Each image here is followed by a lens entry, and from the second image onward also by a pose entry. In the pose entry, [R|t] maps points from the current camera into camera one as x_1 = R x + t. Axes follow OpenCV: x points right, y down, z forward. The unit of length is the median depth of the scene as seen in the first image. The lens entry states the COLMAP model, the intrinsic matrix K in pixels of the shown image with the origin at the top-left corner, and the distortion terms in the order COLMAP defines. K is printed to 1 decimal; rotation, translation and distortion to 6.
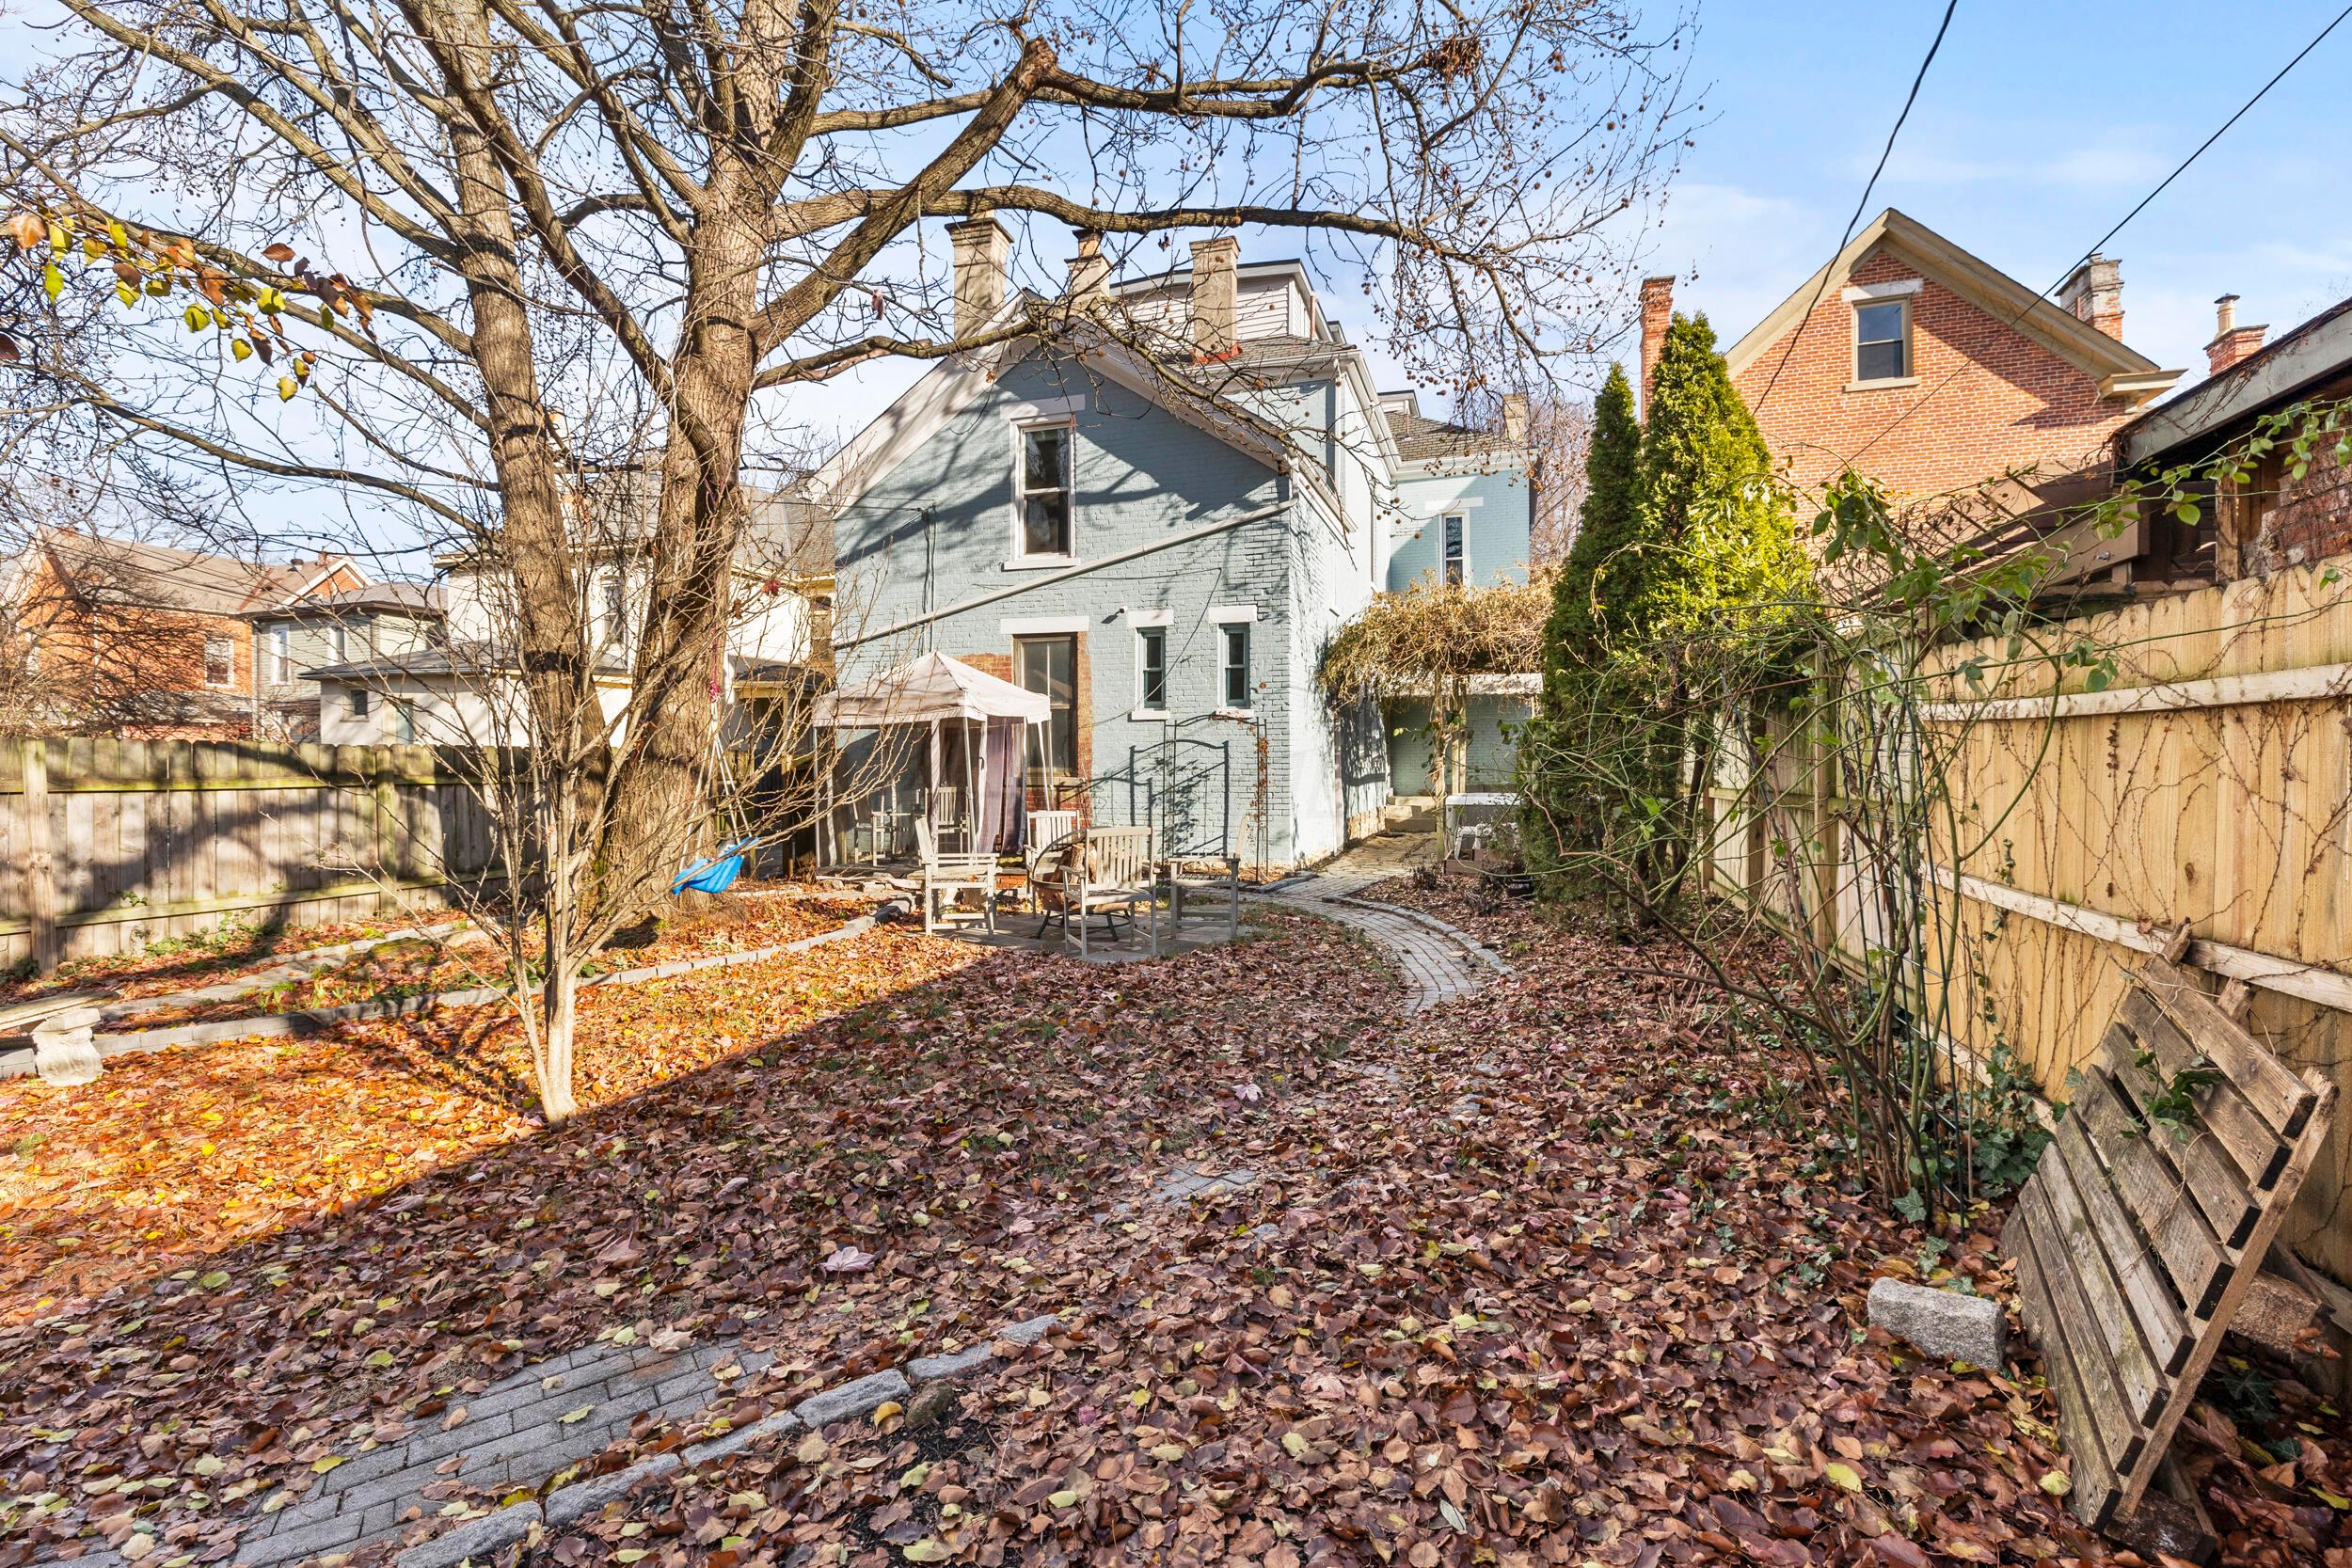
lens RADIAL K [[1005.8, 0, 1186.2], [0, 1005.8, 787.2], [0, 0, 1]] dist [-0.014716, 0.000601]
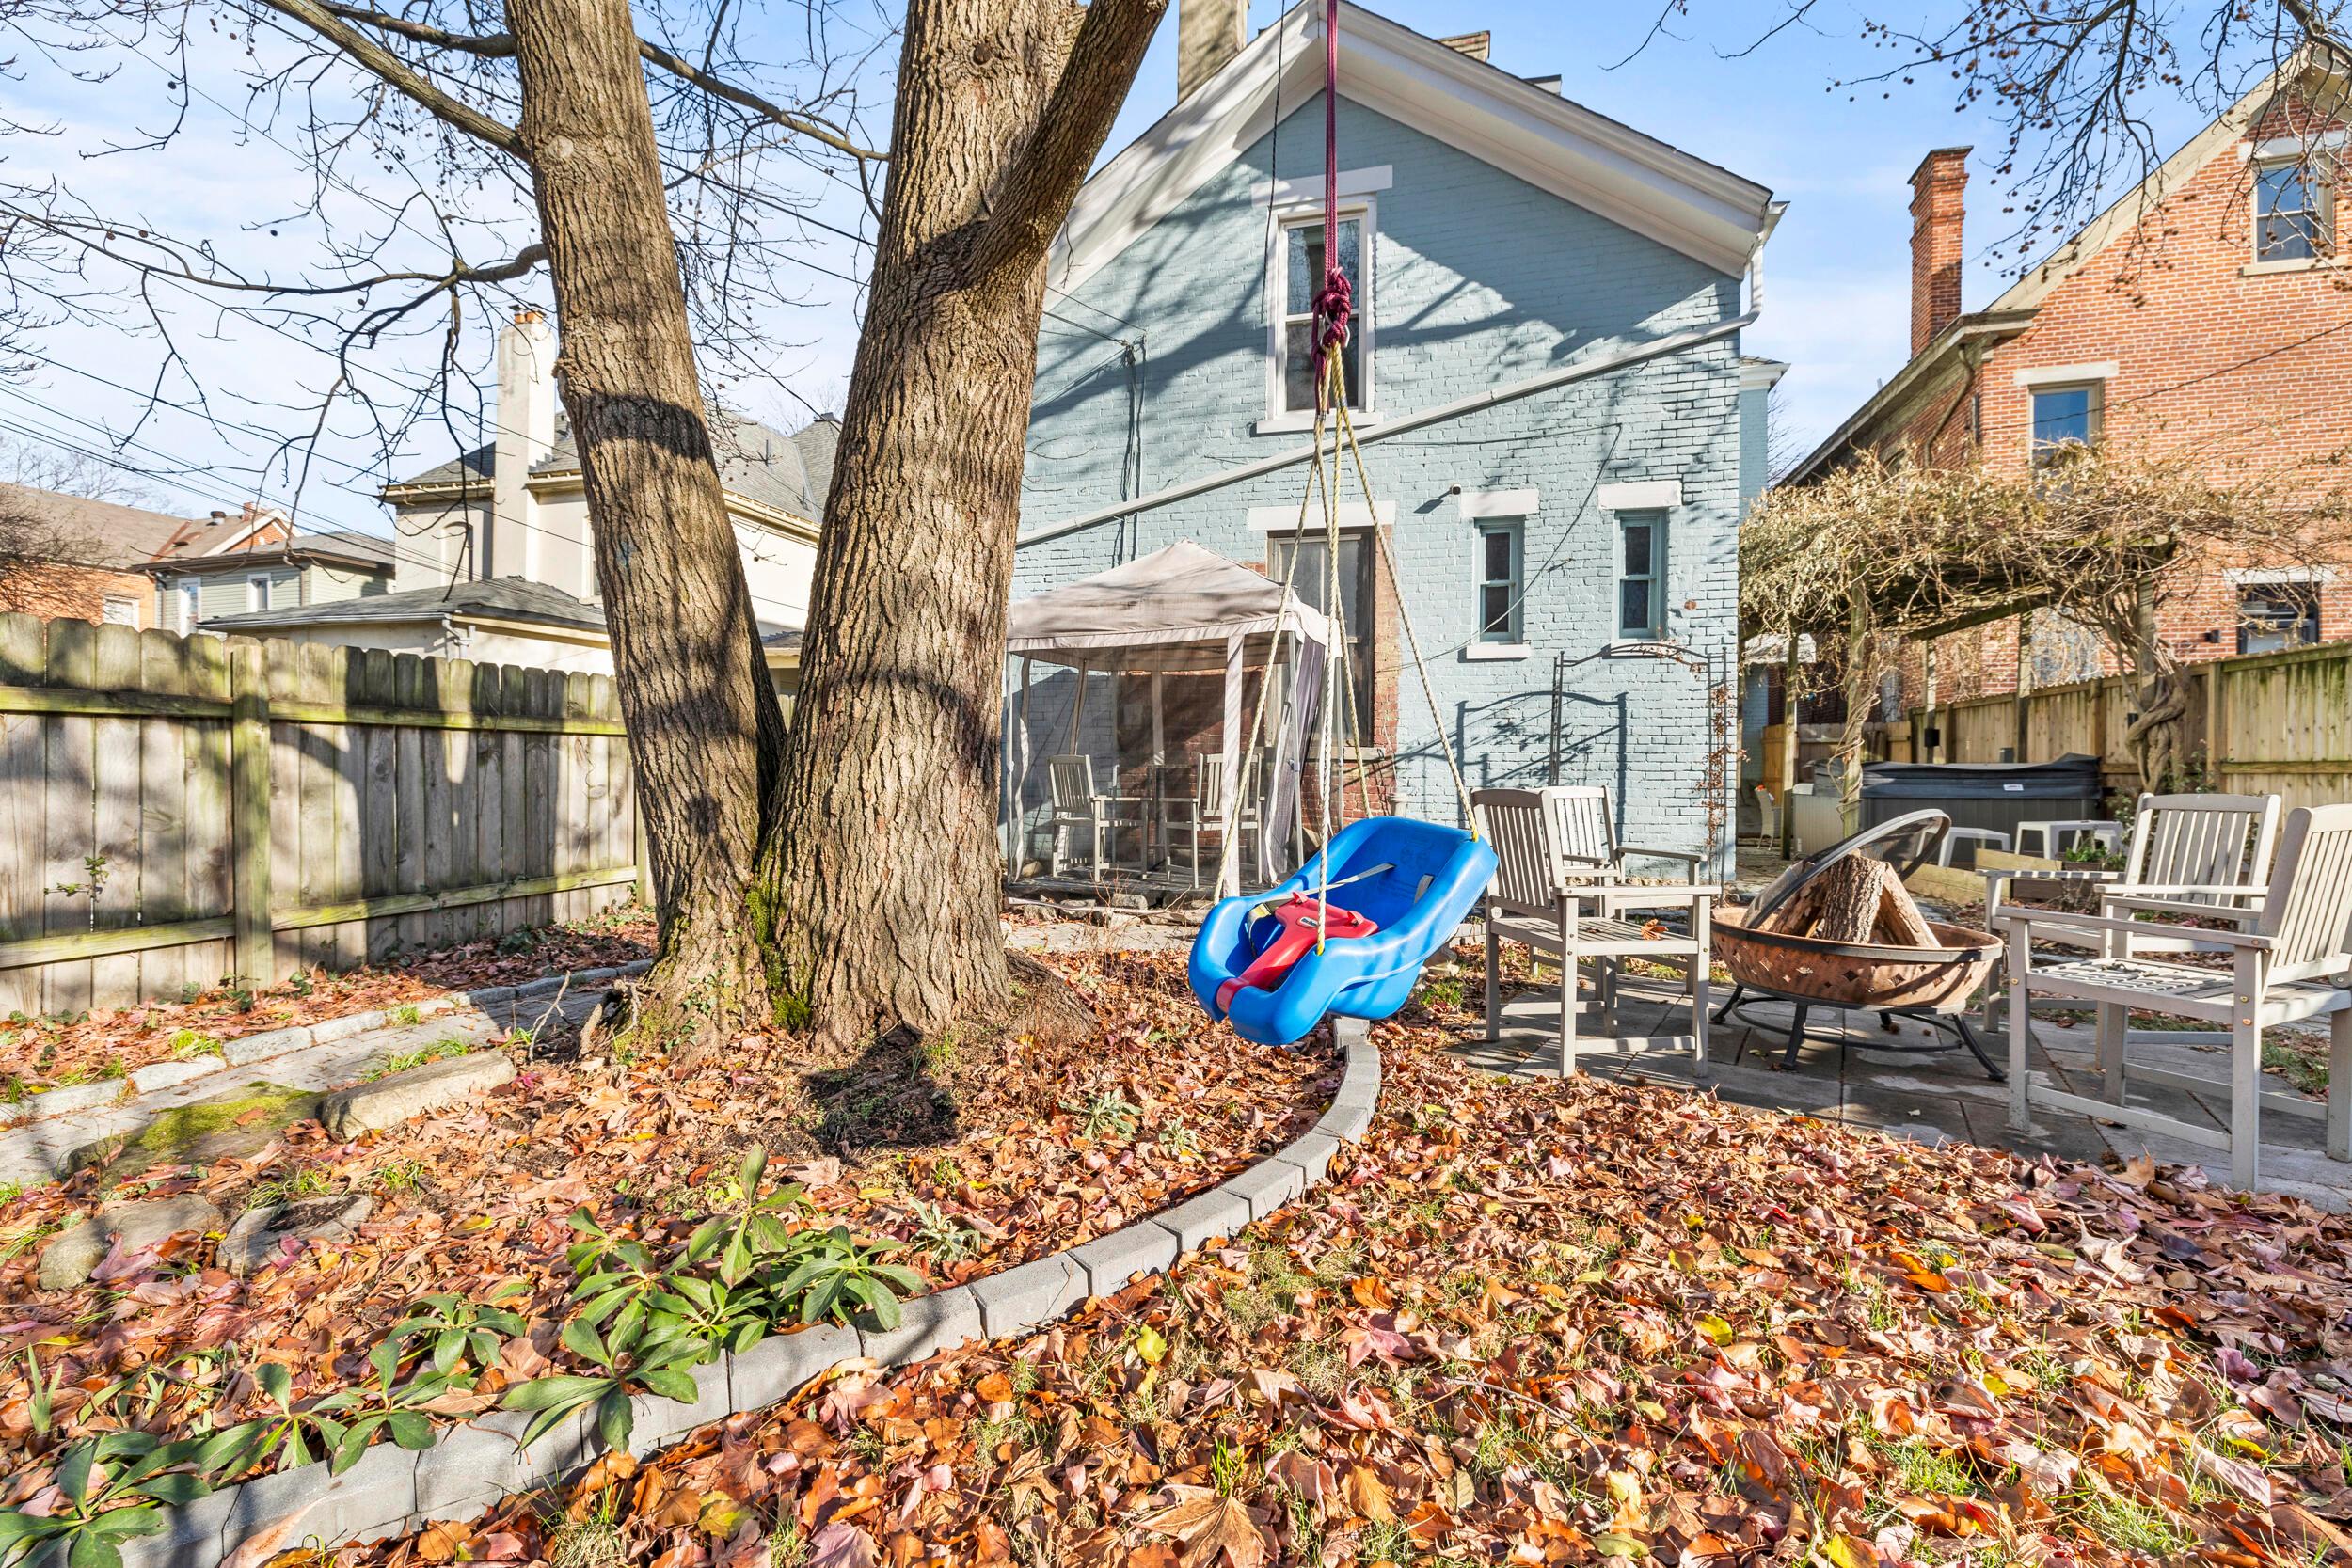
lens RADIAL K [[1005.8, 0, 1186.2], [0, 1005.8, 787.2], [0, 0, 1]] dist [-0.014716, 0.000601]
pose [[0.999431, 0.009055, 0.032484, -0.249568], [-0.008831, 0.999936, -0.007035, 0.021324], [-0.032546, 0.006744, 0.999447, 0.348918]]
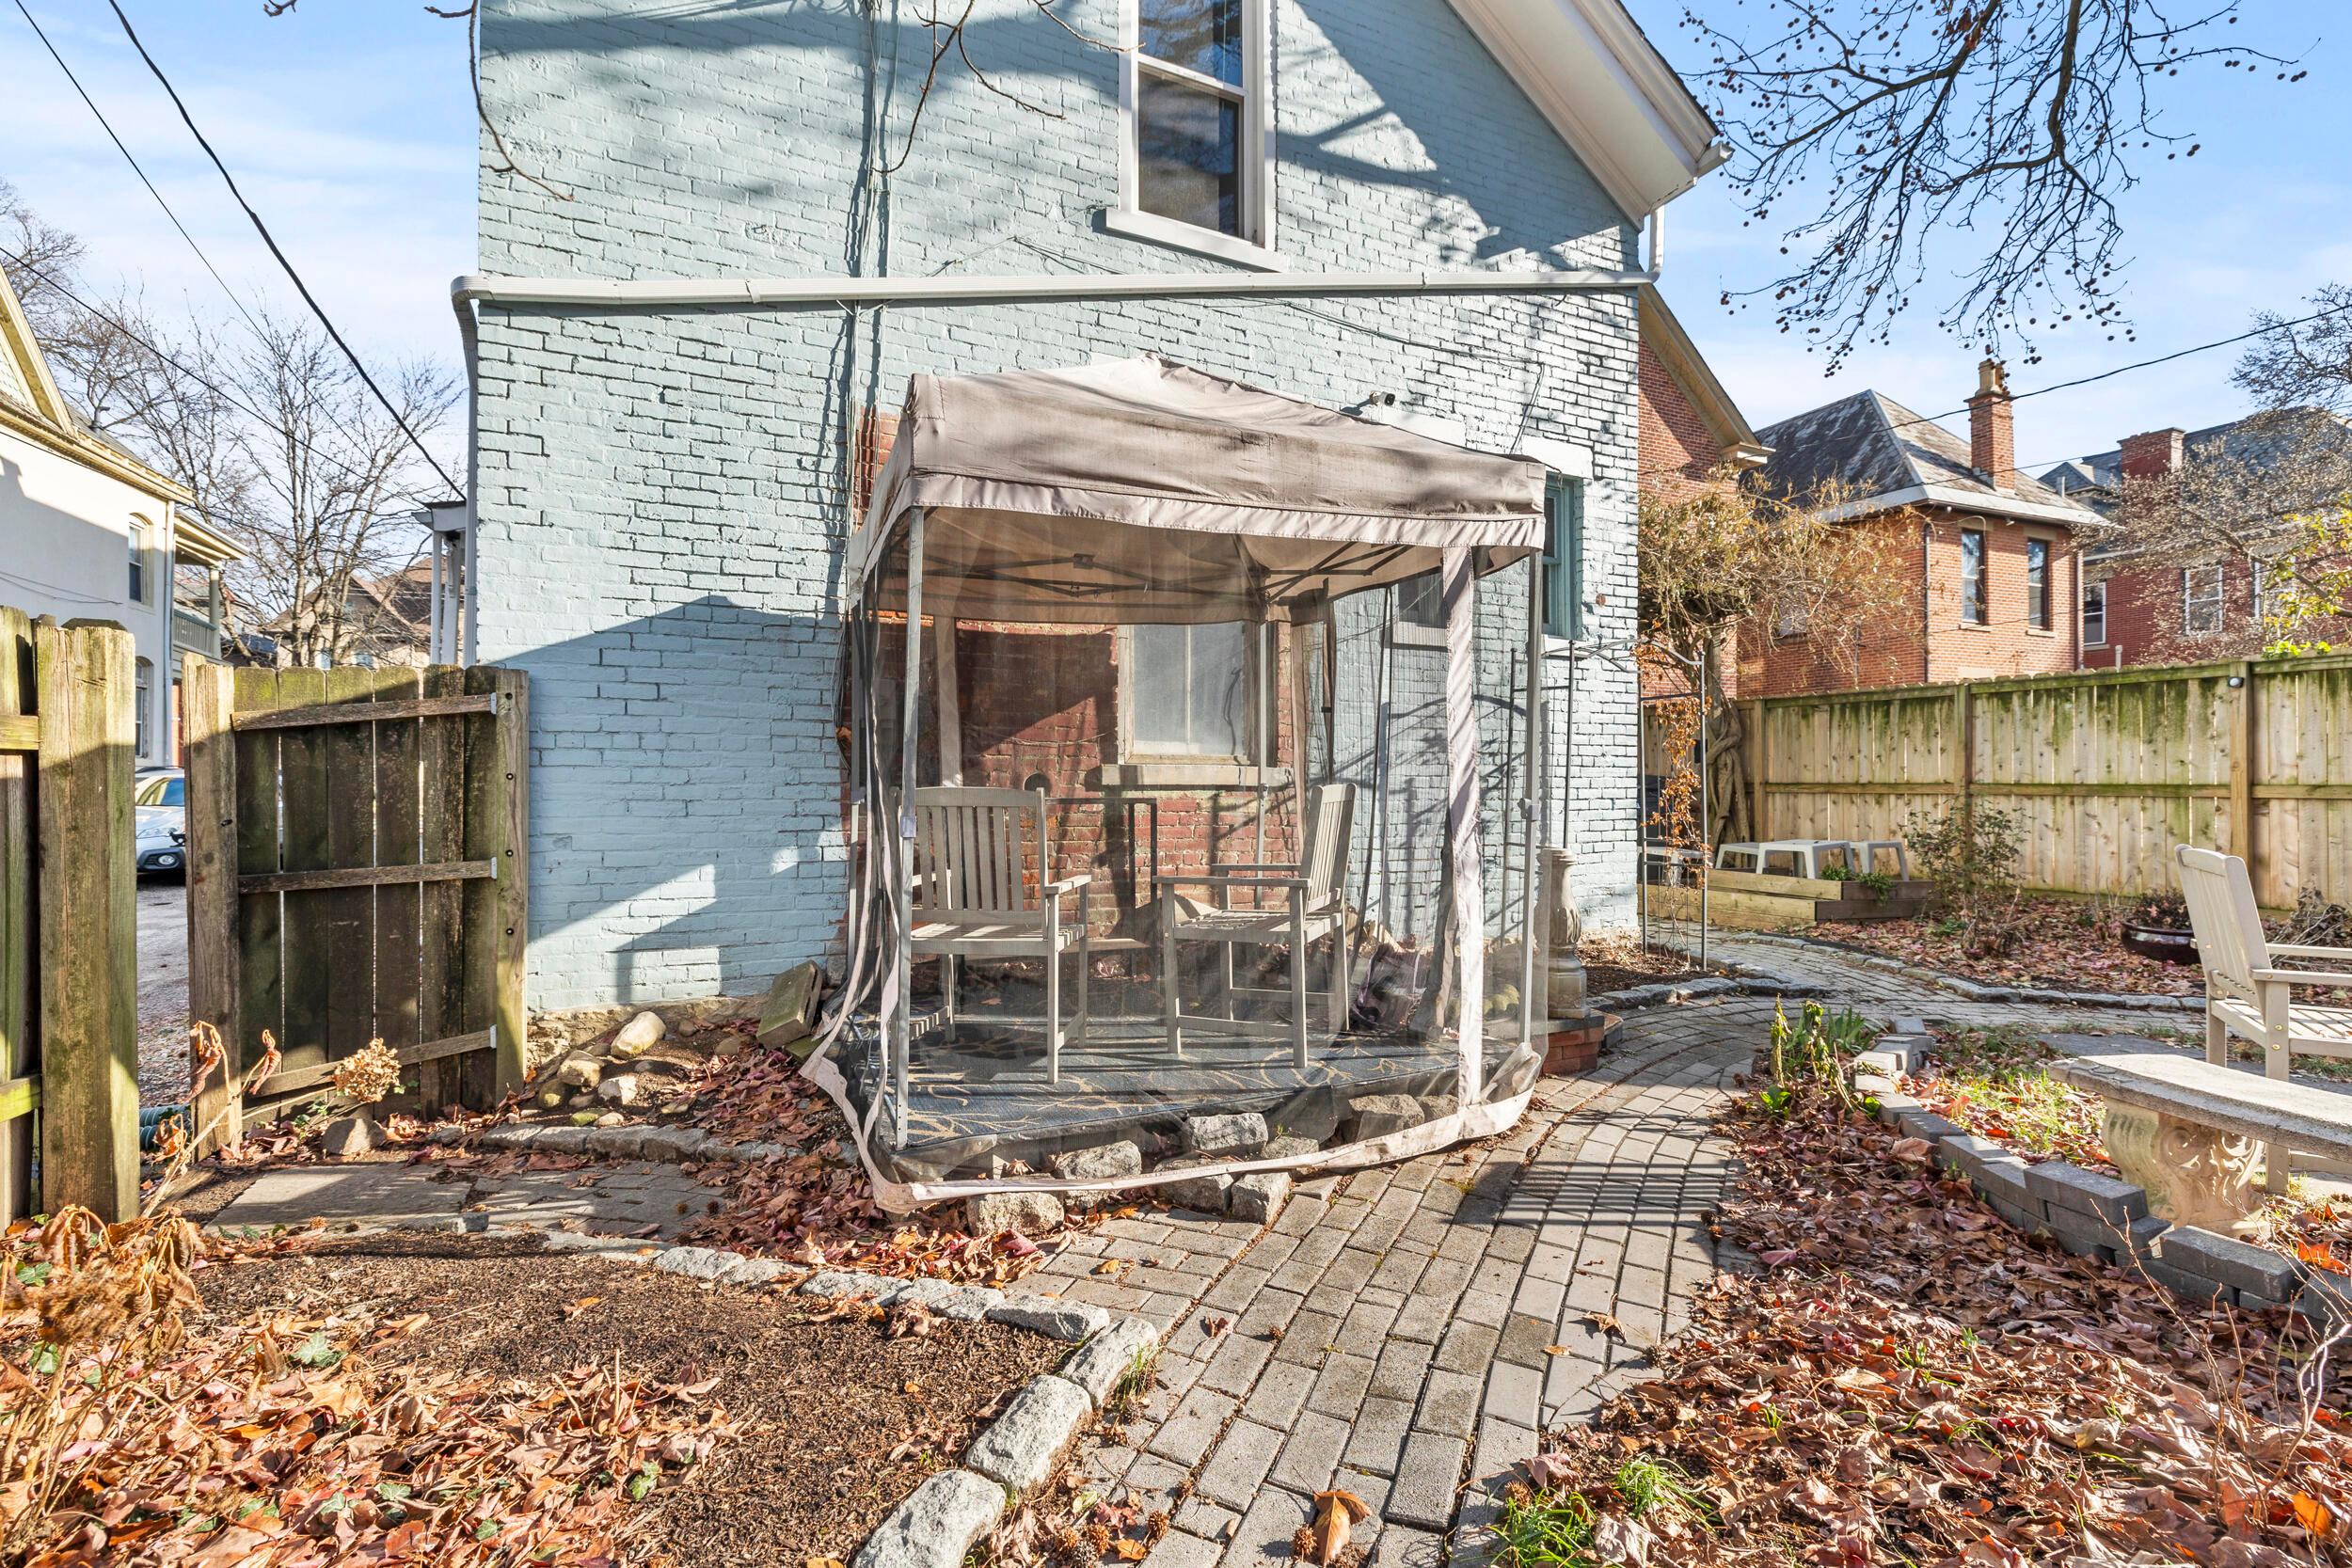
lens RADIAL K [[1005.8, 0, 1186.2], [0, 1005.8, 787.2], [0, 0, 1]] dist [-0.014716, 0.000601]
pose [[0.738373, 0.001563, 0.674390, -0.421649], [0.011599, 0.999820, -0.015016, 0.004123], [-0.674292, 0.018909, 0.738222, 0.709872]]
